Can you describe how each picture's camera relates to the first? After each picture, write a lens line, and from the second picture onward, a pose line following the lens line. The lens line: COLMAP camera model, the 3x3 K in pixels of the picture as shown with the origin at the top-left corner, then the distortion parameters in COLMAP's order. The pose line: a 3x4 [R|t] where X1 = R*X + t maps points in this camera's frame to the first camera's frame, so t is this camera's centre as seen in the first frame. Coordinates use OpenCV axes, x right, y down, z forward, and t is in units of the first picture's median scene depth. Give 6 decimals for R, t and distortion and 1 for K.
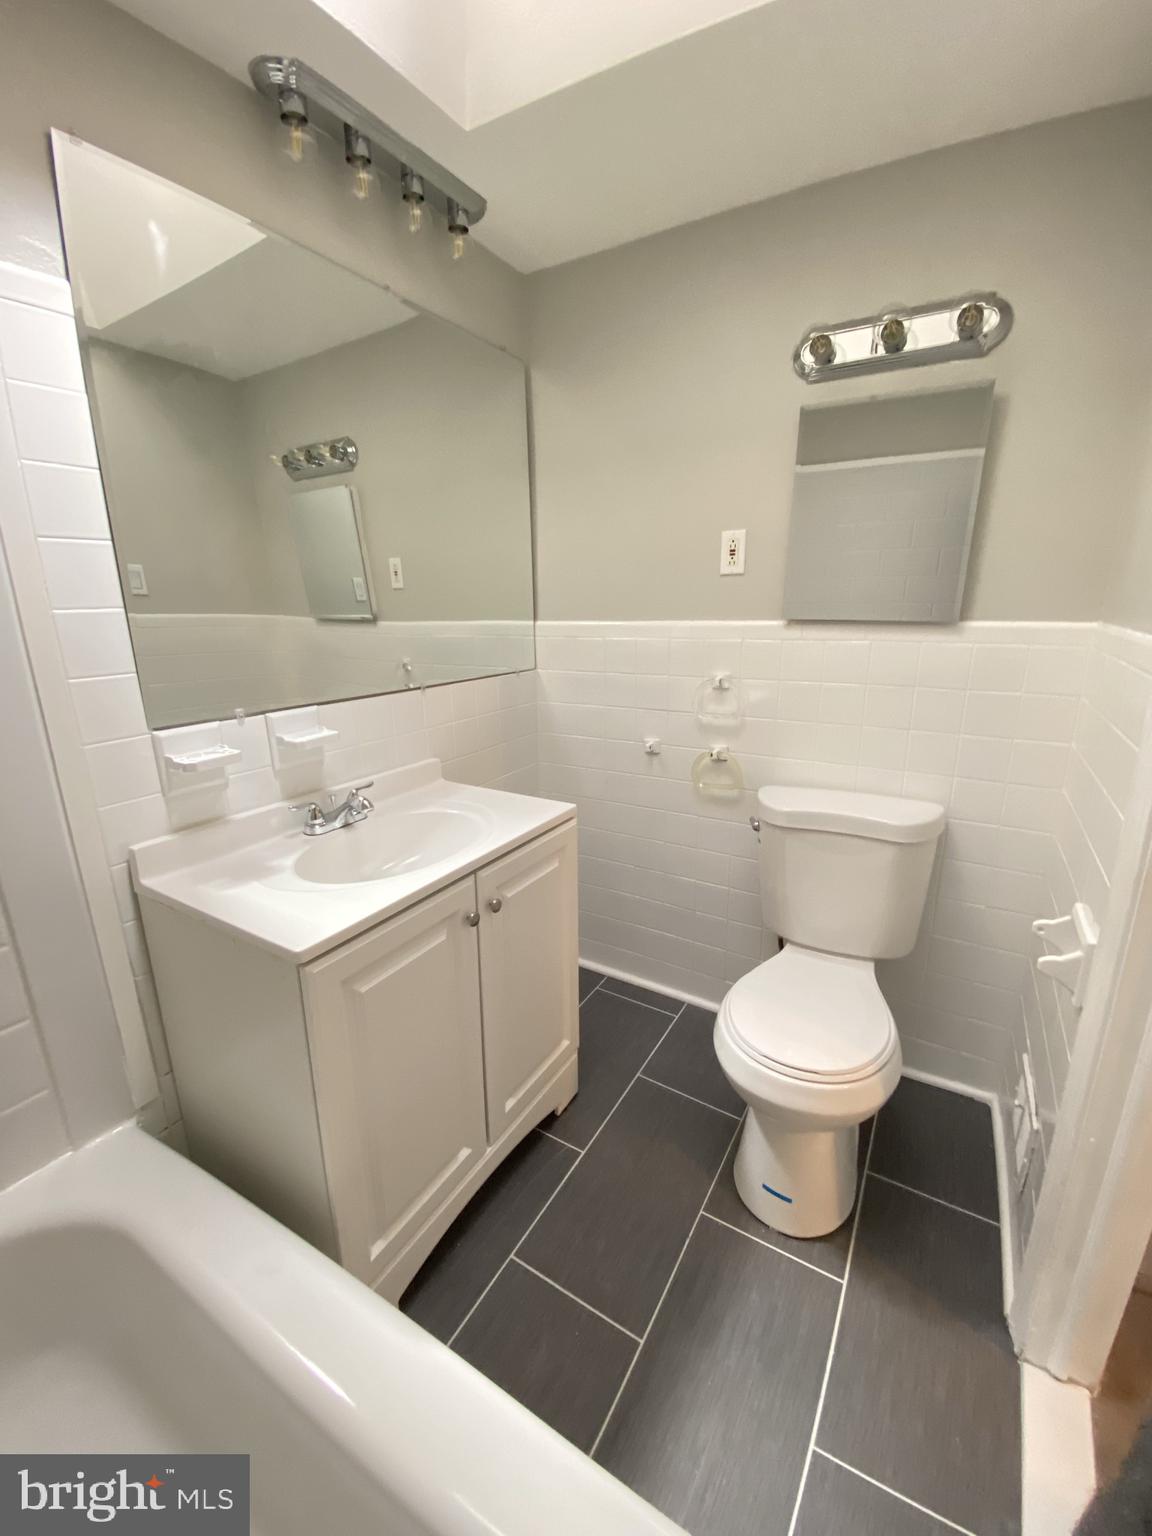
lens RADIAL K [[620.0, 0, 576.0], [0, 620.0, 768.0], [0, 0, 1]] dist [0.034715, -0.035461]
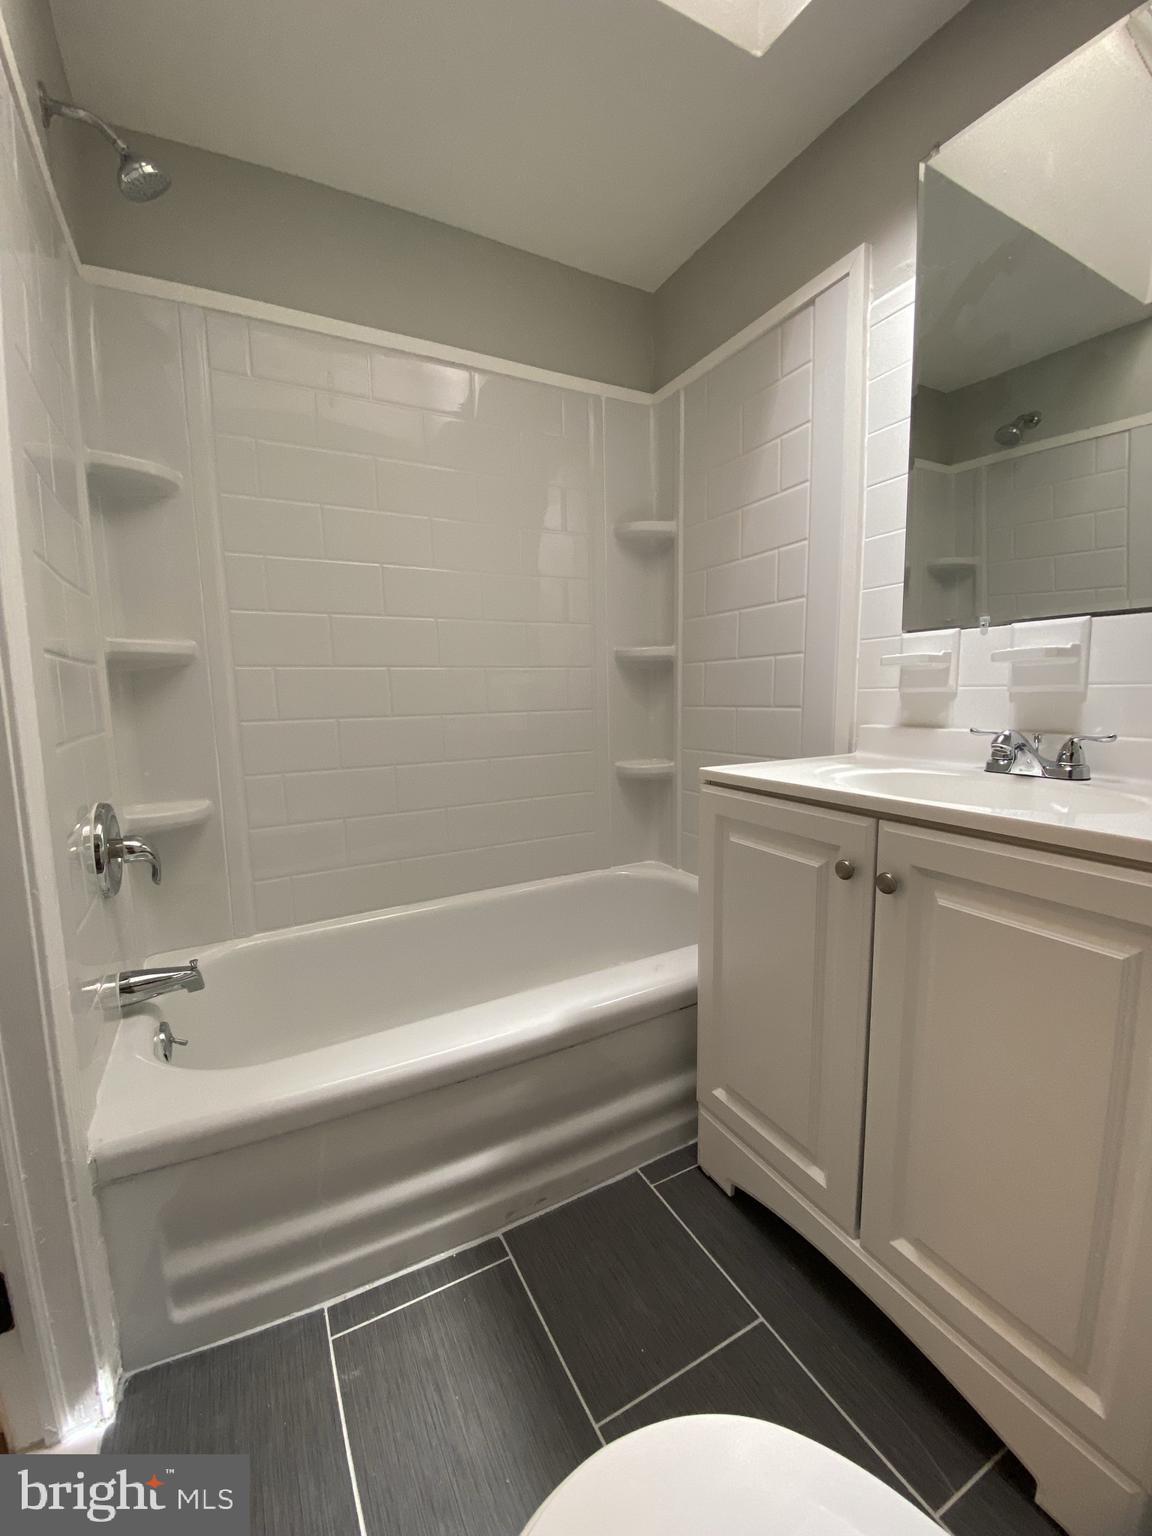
lens RADIAL K [[620.0, 0, 576.0], [0, 620.0, 768.0], [0, 0, 1]] dist [0.034715, -0.035461]
pose [[-0.544534, 0.114527, -0.830883, 0.596818], [-0.197690, 0.945198, 0.259844, -0.002771], [0.815108, 0.305751, -0.492052, 1.028540]]
